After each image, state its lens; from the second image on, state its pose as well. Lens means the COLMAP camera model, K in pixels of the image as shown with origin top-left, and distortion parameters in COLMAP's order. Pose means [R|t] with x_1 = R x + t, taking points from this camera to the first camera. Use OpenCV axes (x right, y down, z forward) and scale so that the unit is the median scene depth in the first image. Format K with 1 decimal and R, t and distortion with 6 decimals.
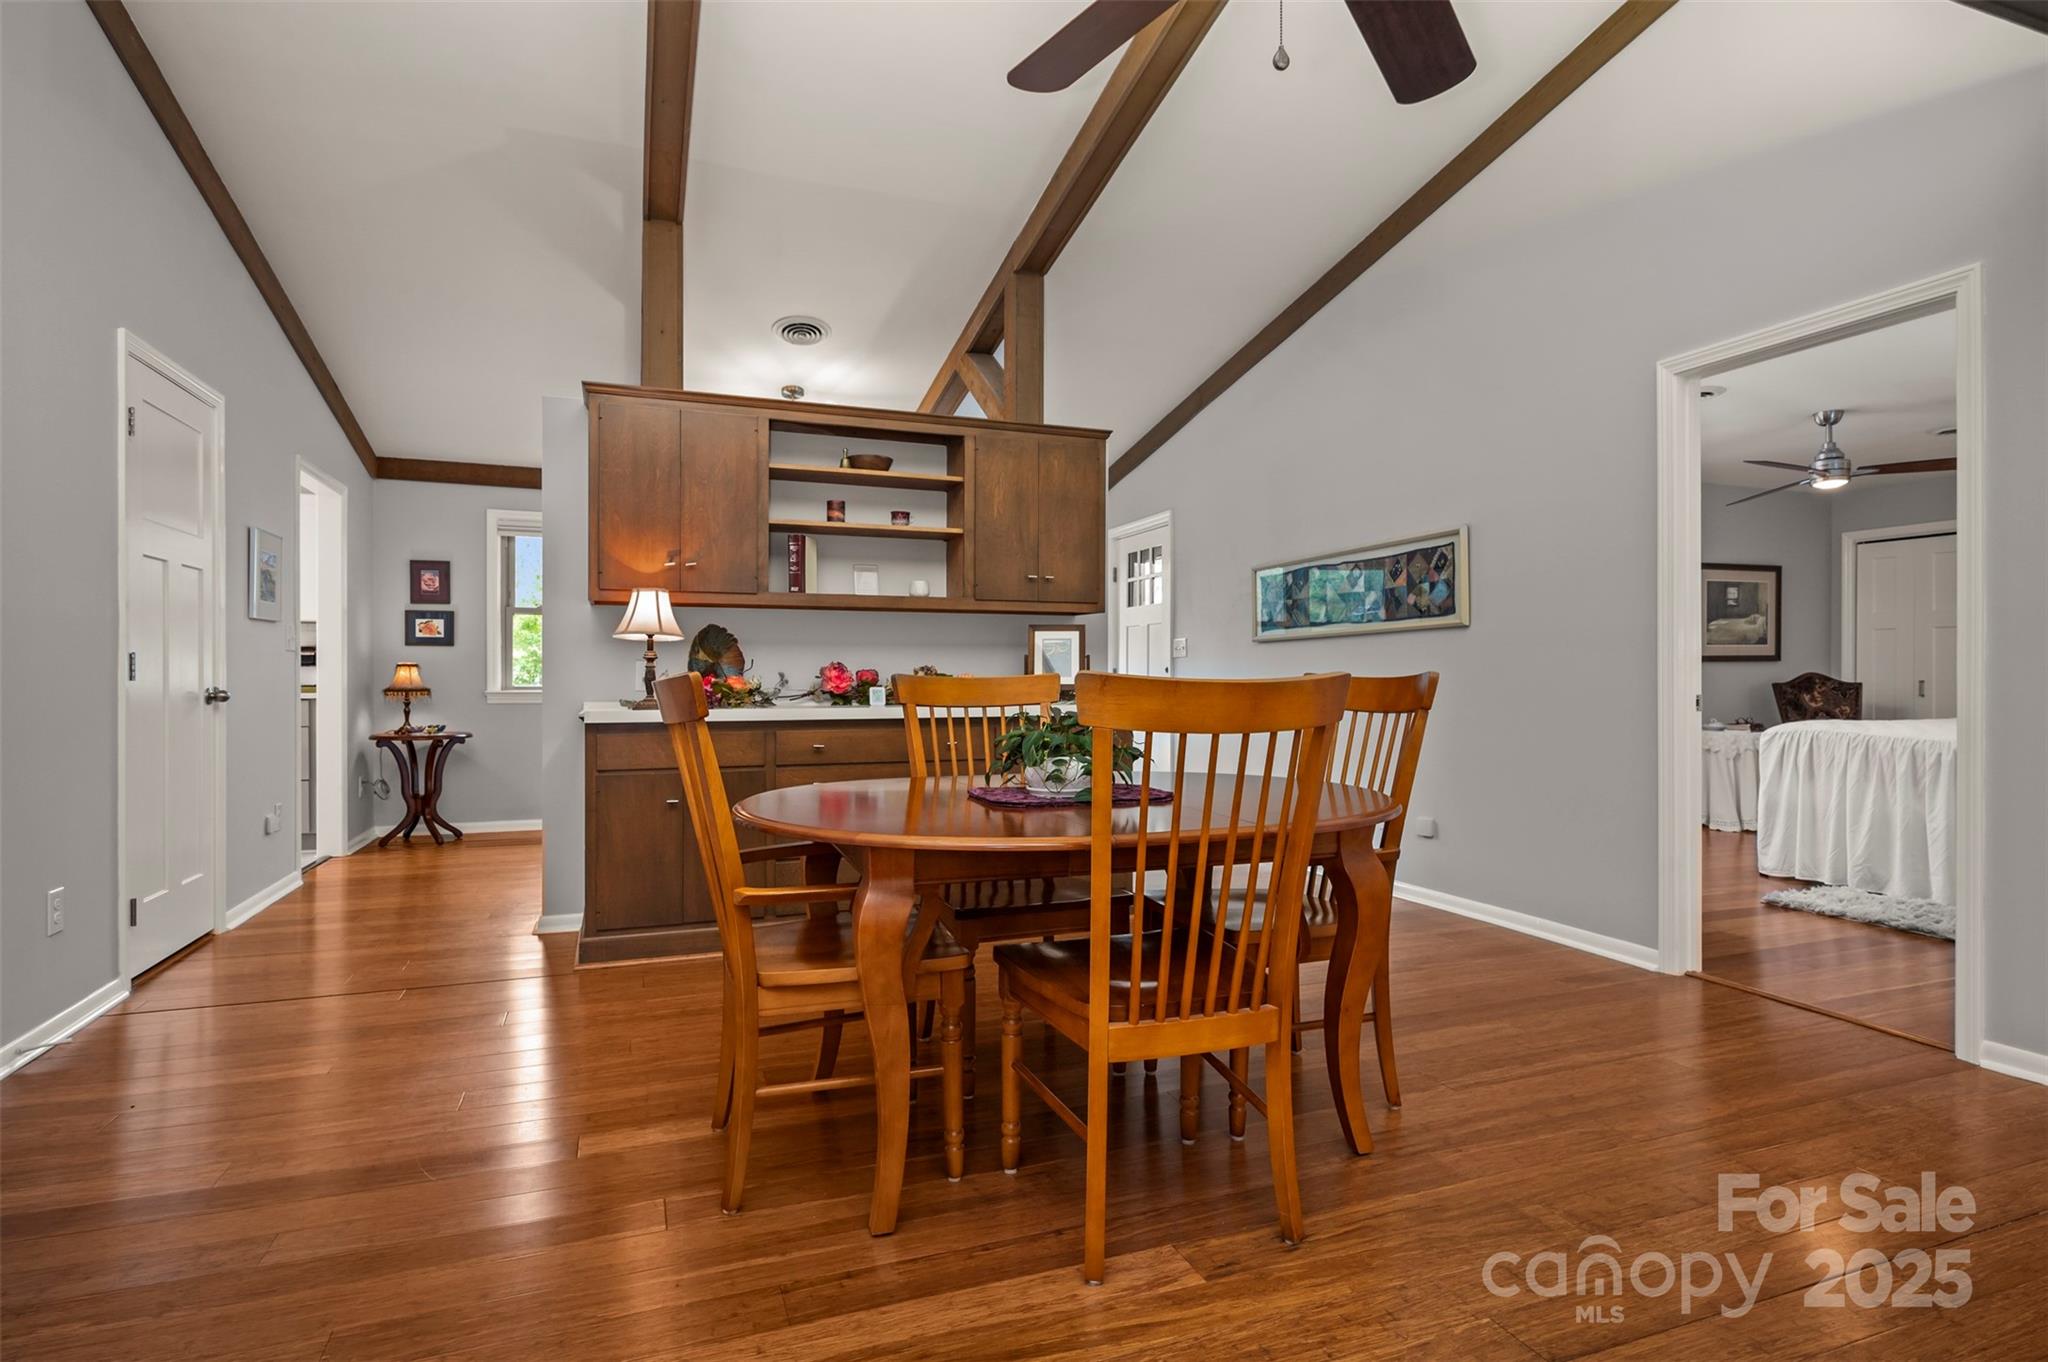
lens RADIAL K [[1066.3, 0, 1034.7], [0, 1066.3, 669.1], [0, 0, 1]] dist [-0.003861, 0.000040]
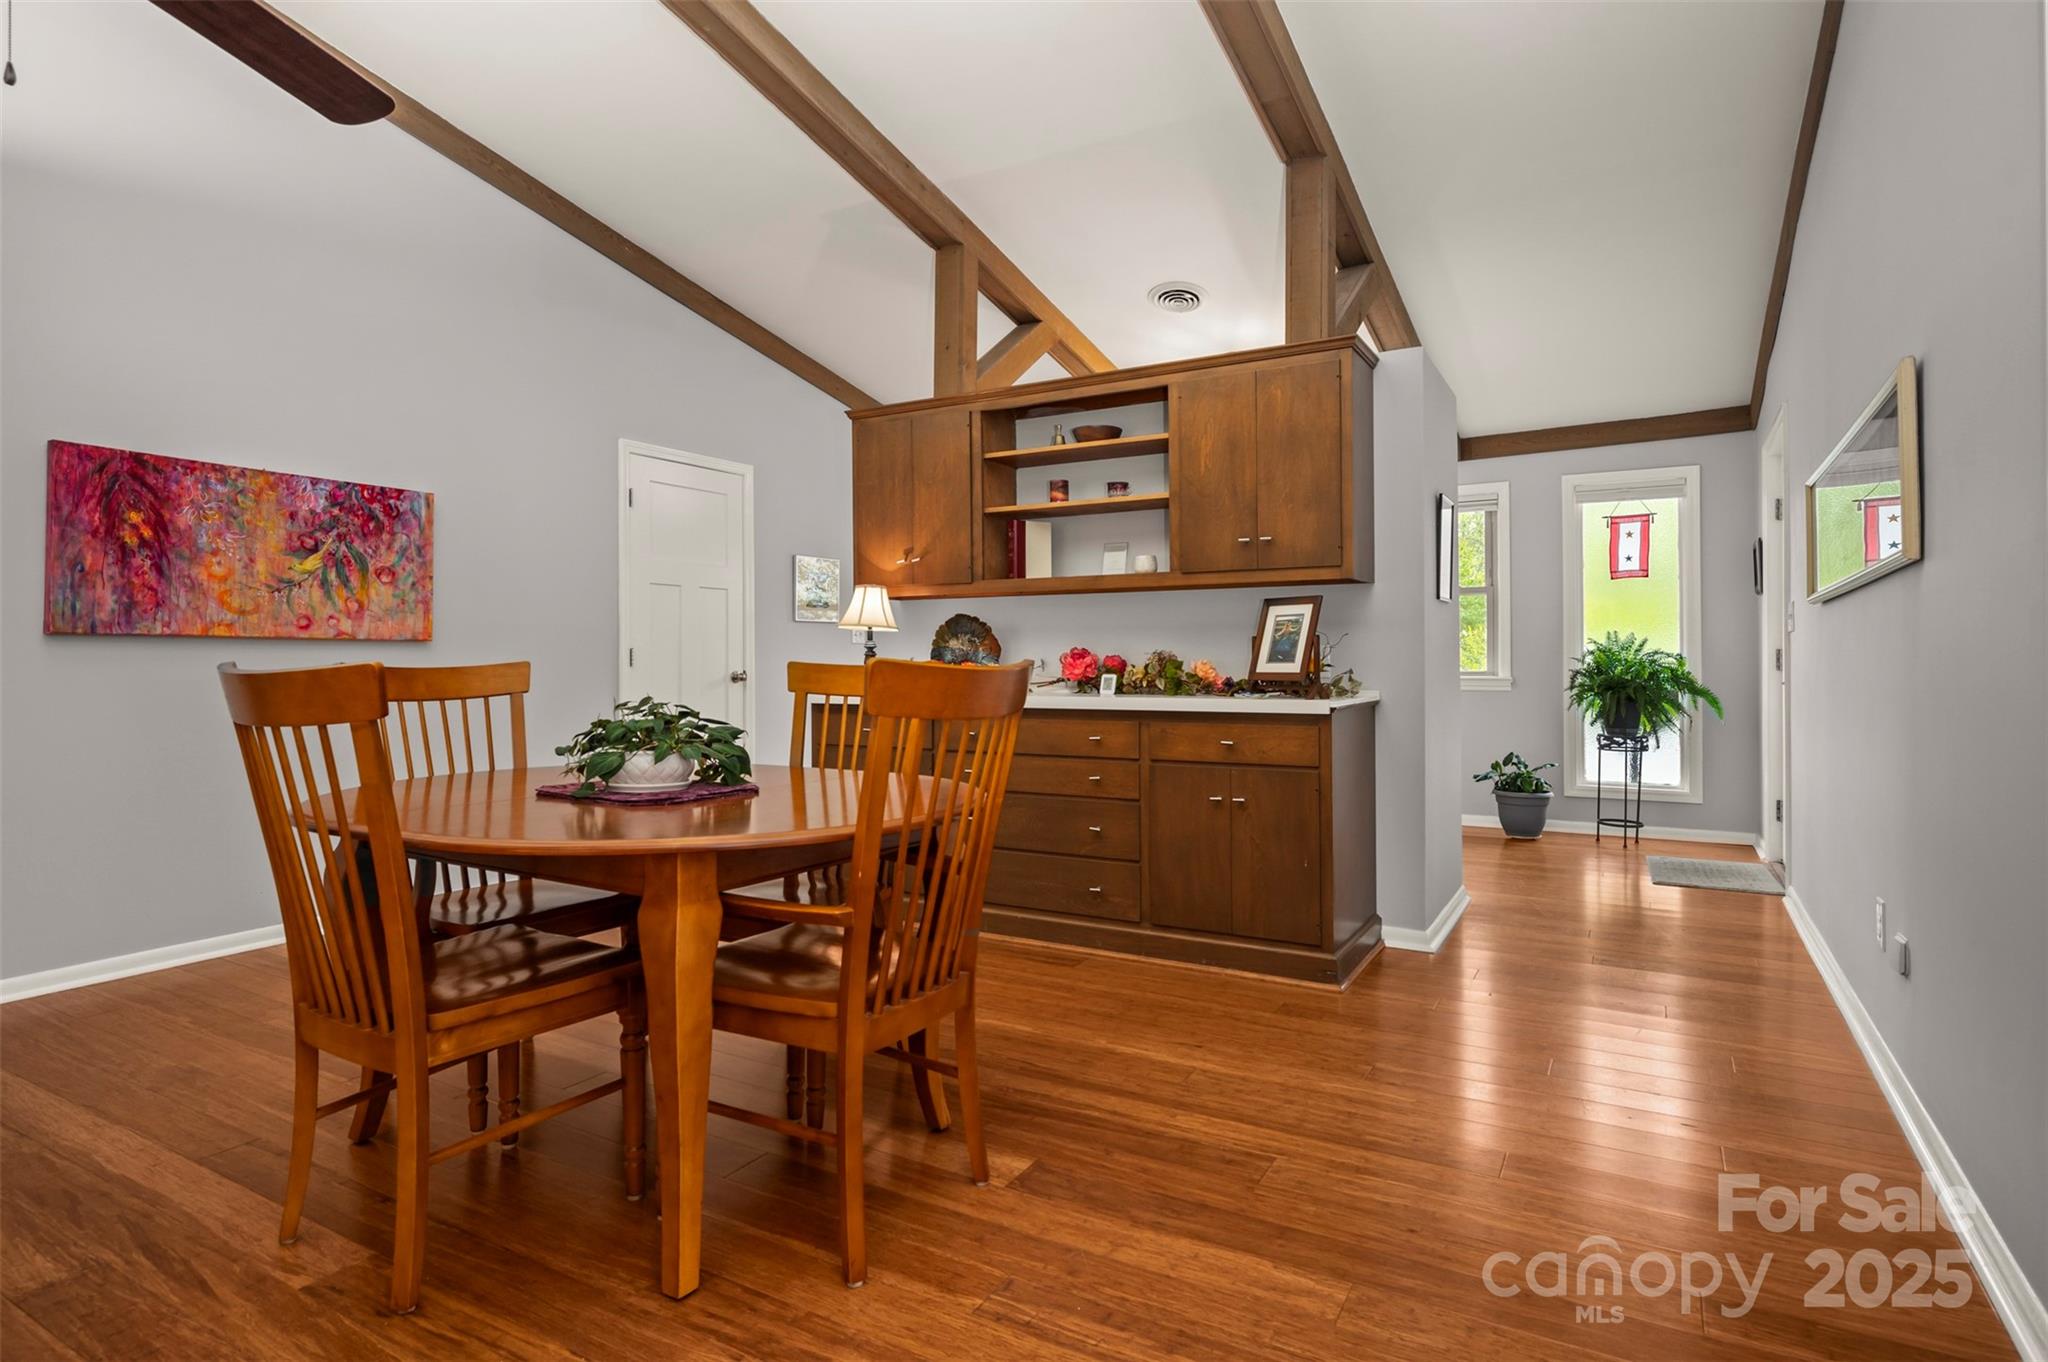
lens RADIAL K [[1066.3, 0, 1035.8], [0, 1066.3, 661.8], [0, 0, 1]] dist [-0.003861, 0.000040]
pose [[0.624976, -0.002628, -0.780640, 0.535500], [0.004816, 0.999988, 0.000490, 0.005159], [0.780629, -0.004066, 0.624981, 0.372642]]
